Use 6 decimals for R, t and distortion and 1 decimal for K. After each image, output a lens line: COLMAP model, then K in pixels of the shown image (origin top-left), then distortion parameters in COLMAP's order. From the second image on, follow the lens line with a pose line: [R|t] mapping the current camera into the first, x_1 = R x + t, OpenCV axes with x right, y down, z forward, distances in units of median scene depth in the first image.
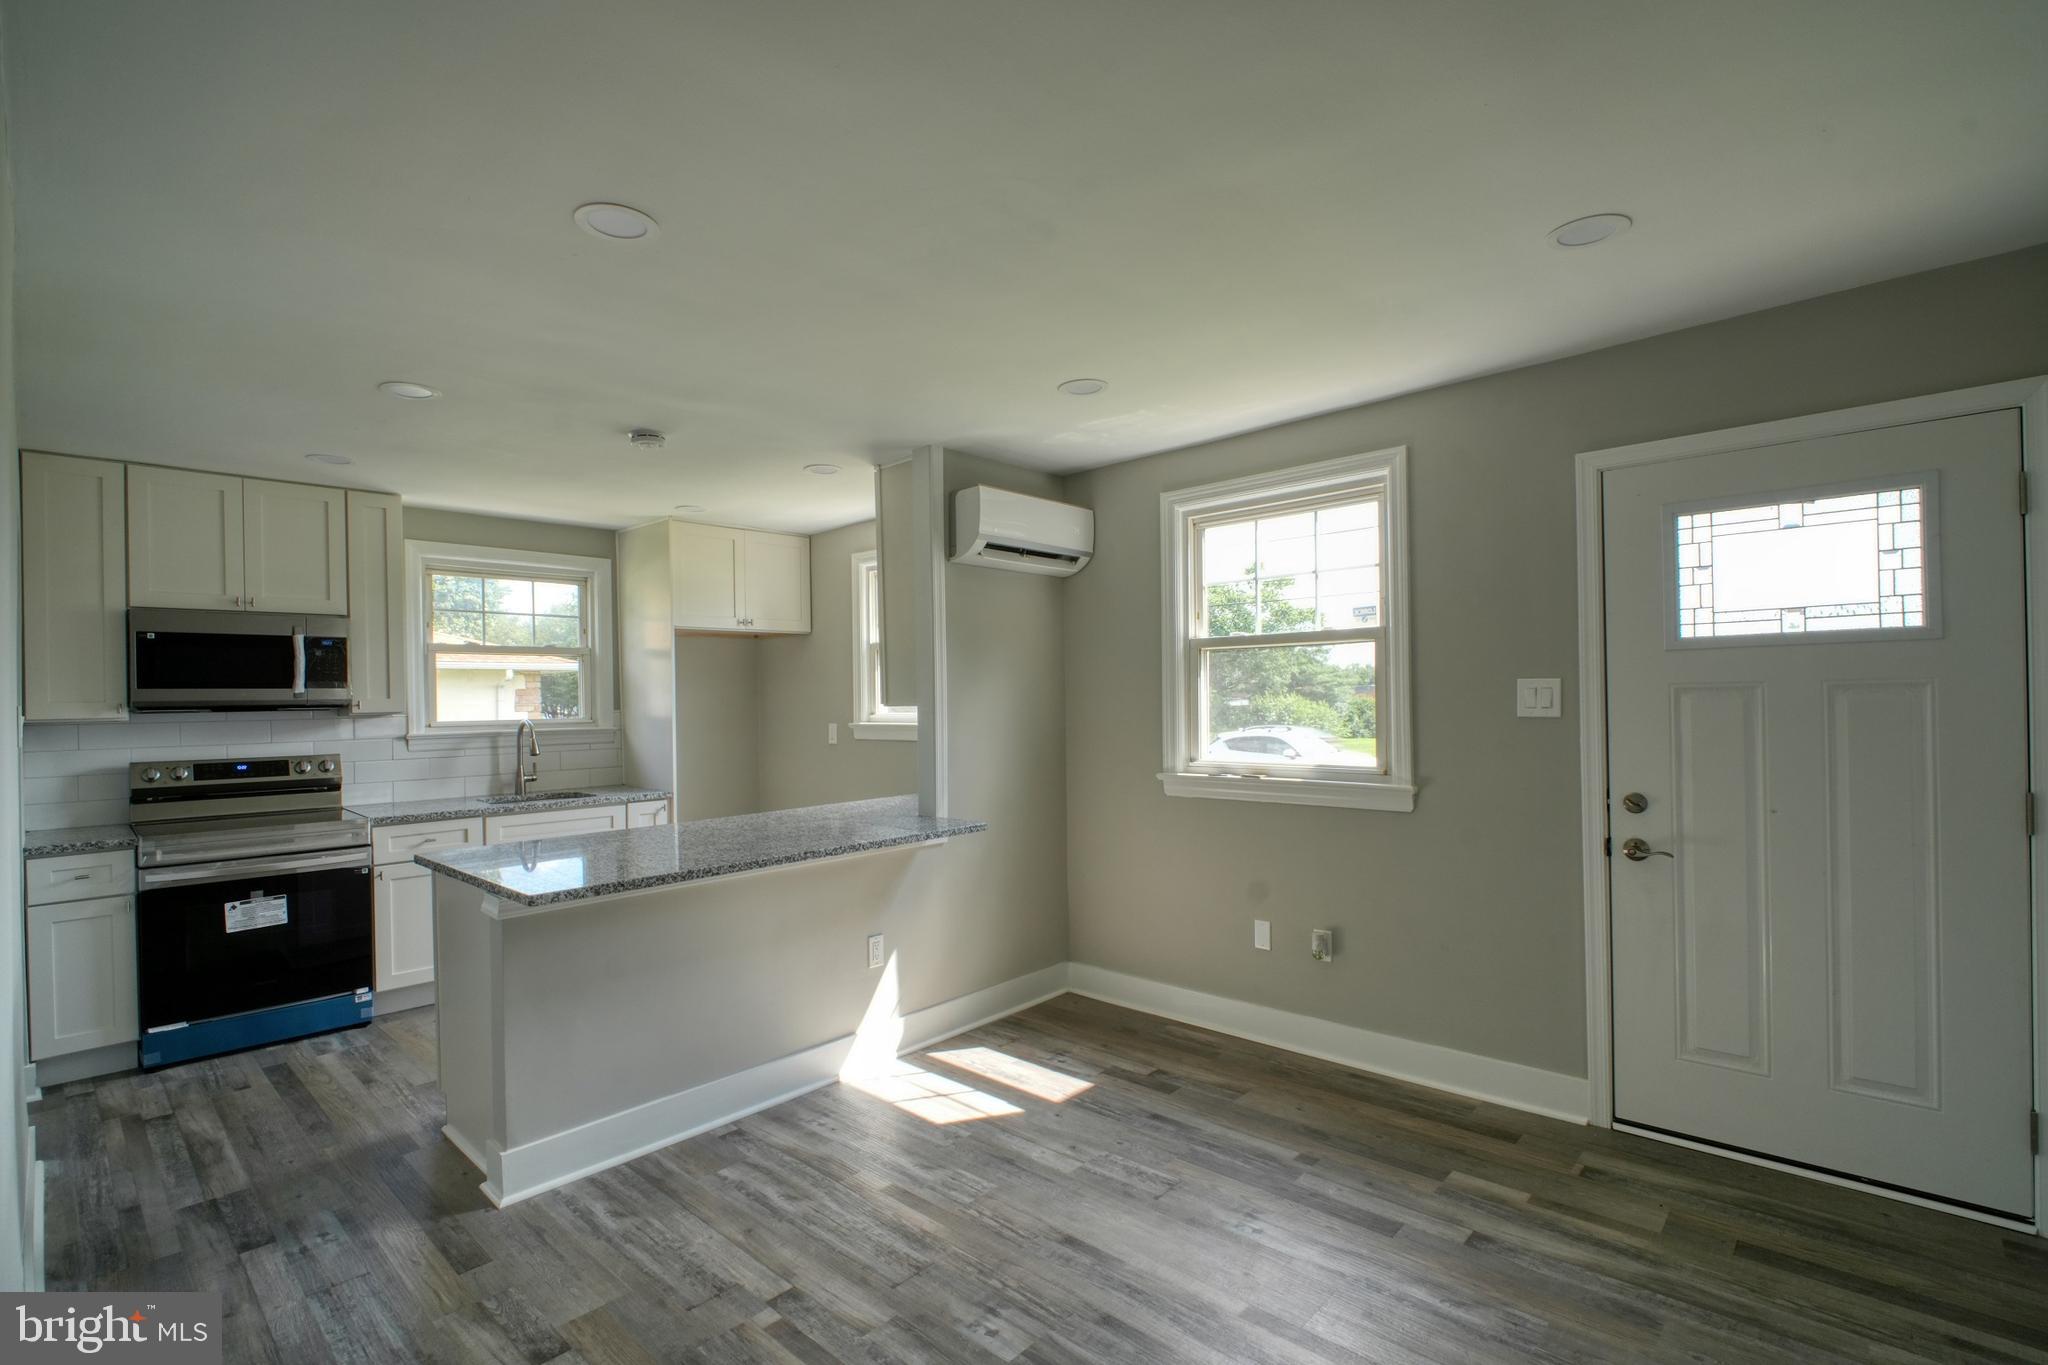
lens RADIAL K [[942.7, 0, 1020.0], [0, 942.7, 701.1], [0, 0, 1]] dist [-0.001327, -0.006259]
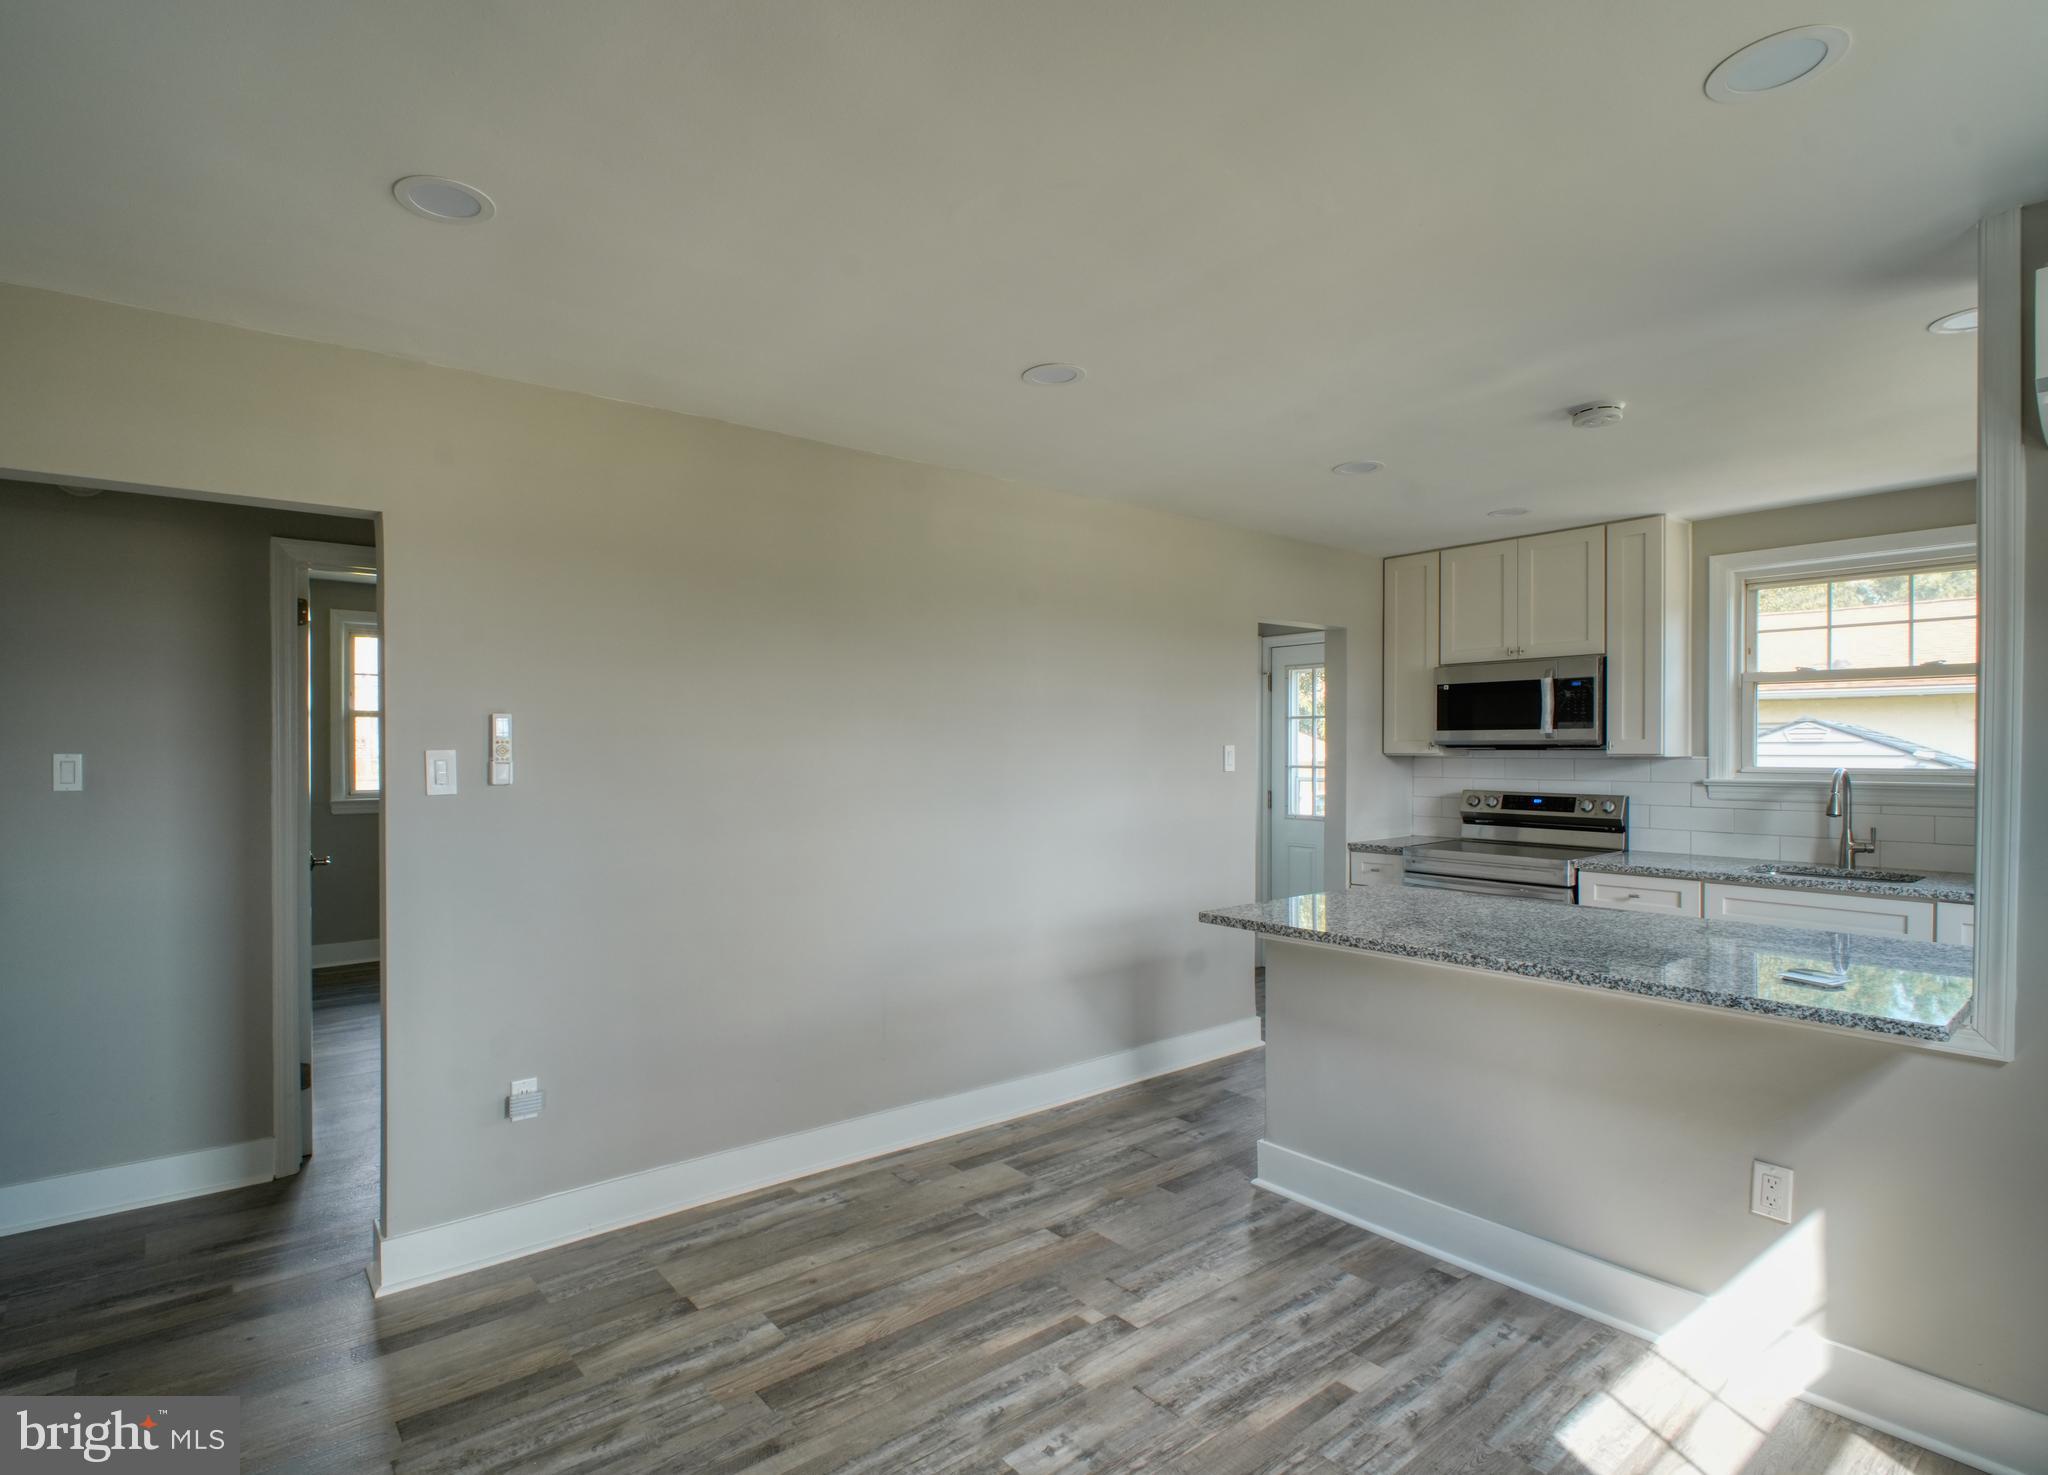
lens RADIAL K [[1009.8, 0, 929.3], [0, 1009.8, 751.4], [0, 0, 1]] dist [0.002545, -0.013515]
pose [[-0.177177, 0.021031, -0.983954, 0.529348], [0.001558, 0.999776, 0.021089, -0.015413], [0.984178, 0.002203, -0.177170, 0.596542]]
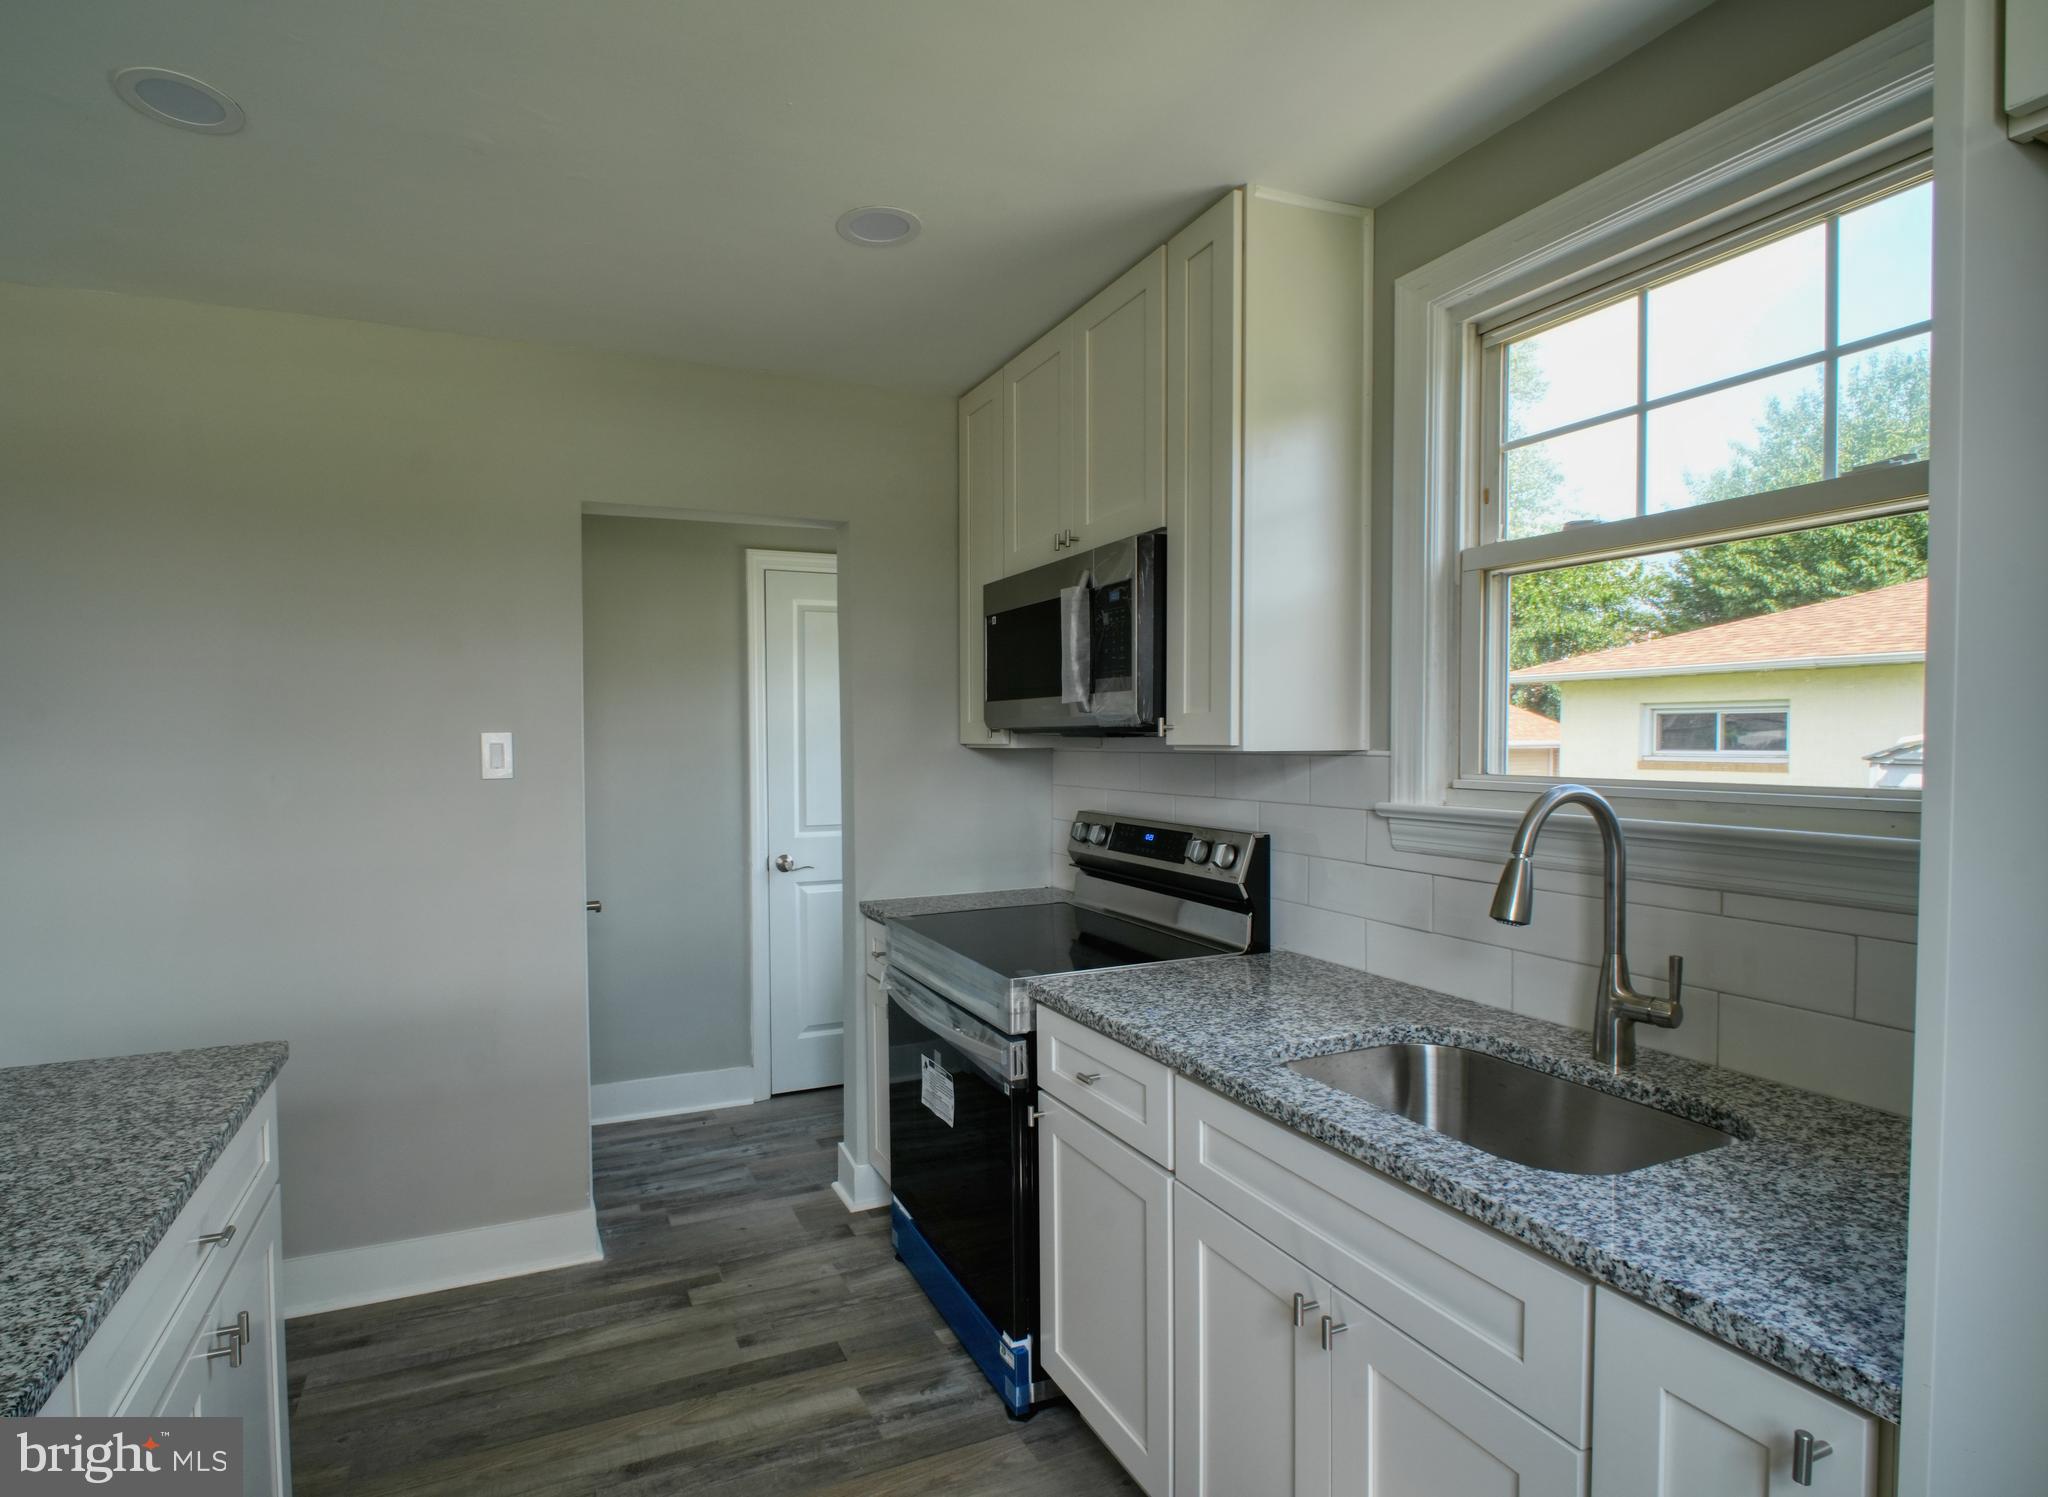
lens RADIAL K [[1043.4, 0, 913.6], [0, 1043.4, 764.7], [0, 0, 1]] dist [-0.003088, -0.000533]
pose [[-0.425997, 0.050804, -0.903297, -0.252801], [0.016010, 0.998689, 0.048619, -0.004948], [0.904583, 0.006250, -0.426252, 1.327579]]
